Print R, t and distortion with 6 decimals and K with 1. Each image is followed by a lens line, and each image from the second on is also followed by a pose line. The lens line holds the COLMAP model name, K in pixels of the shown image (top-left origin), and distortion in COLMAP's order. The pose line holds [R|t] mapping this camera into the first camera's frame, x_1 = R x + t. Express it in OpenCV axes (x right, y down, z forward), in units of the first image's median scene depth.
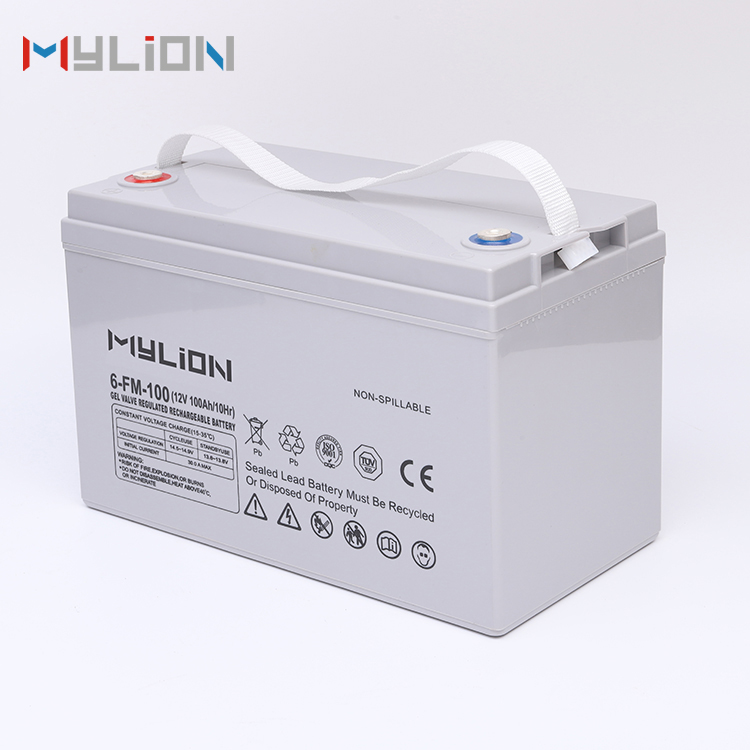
lens RADIAL K [[1781.8, 0, 375.0], [0, 1781.8, 375.0], [0, 0, 1]] dist [0.001915, 0.172217]
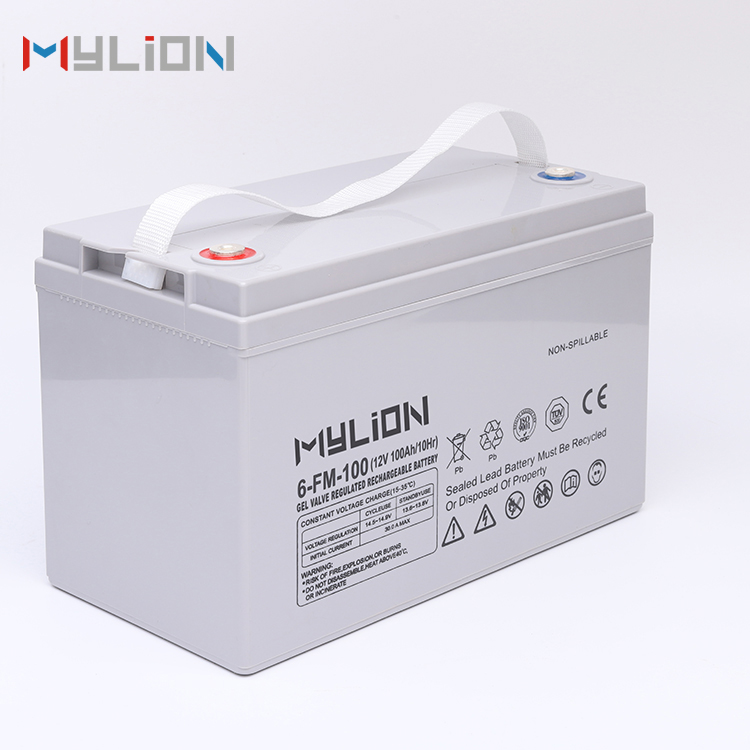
lens RADIAL K [[1781.8, 0, 375.0], [0, 1781.8, 375.0], [0, 0, 1]] dist [0.001915, 0.172217]
pose [[0.207984, -0.301883, 0.930381, -0.934561], [0.349239, 0.911405, 0.217654, -0.223061], [-0.913660, 0.279657, 0.294987, 0.736916]]
